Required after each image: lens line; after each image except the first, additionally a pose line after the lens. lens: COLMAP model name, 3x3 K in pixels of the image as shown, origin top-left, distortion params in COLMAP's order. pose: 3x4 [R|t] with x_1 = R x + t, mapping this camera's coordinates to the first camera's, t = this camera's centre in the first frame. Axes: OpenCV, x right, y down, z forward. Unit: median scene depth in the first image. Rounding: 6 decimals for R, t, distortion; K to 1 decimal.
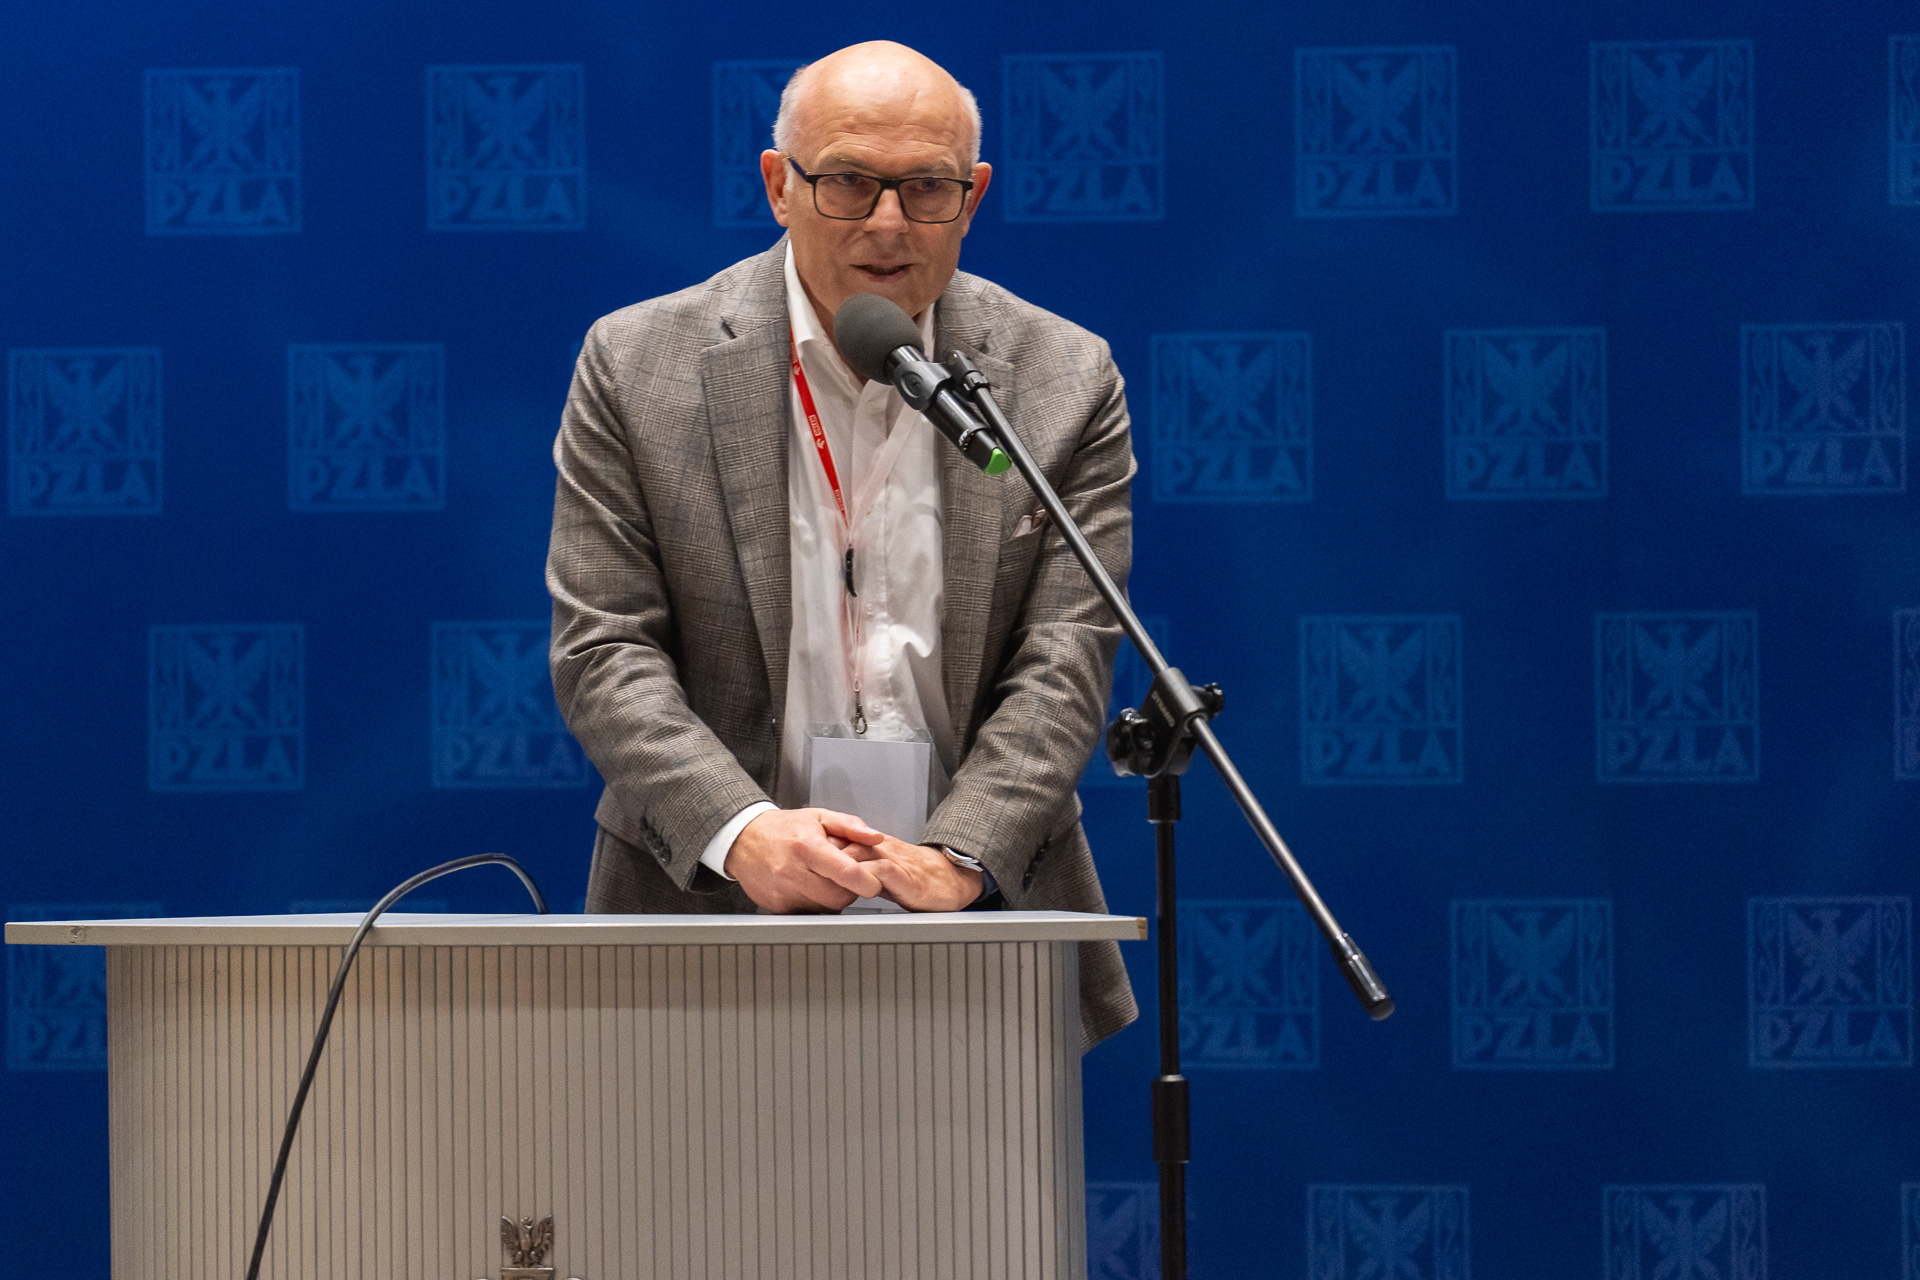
lens RADIAL K [[12410.8, 0, 960.0], [0, 12410.8, 640.0], [0, 0, 1]] dist [0.089523, 19.053851]
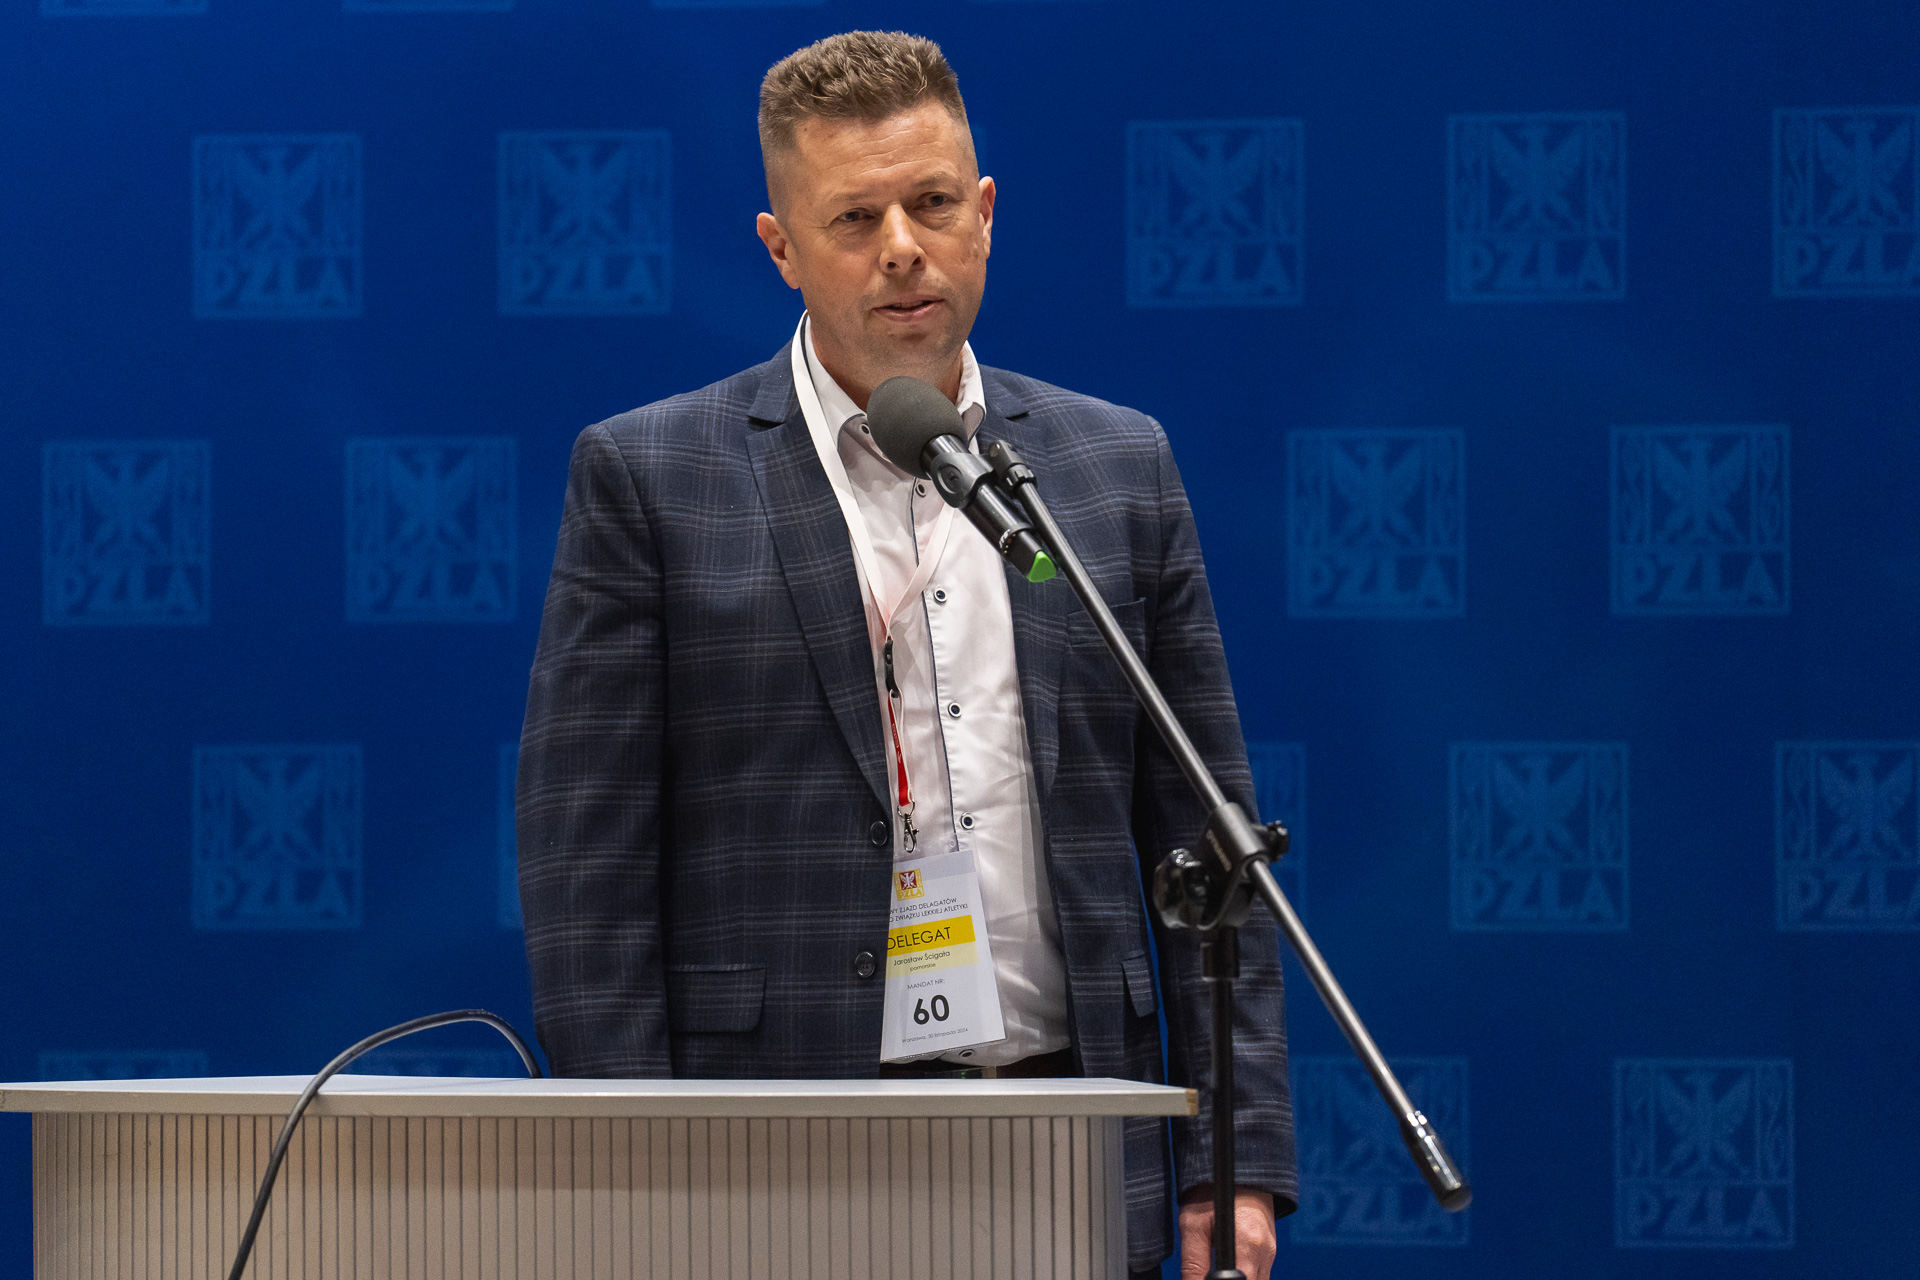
lens RADIAL K [[11570.4, 0, 1058.7], [0, 11570.4, 639.0], [0, 0, 1]] dist [0.177567, 4.345099]
pose [[0.999369, 0.005175, -0.035131, 0.028562], [-0.005523, 0.999937, -0.009819, -0.001085], [0.035078, 0.010007, 0.999334, 0.157908]]
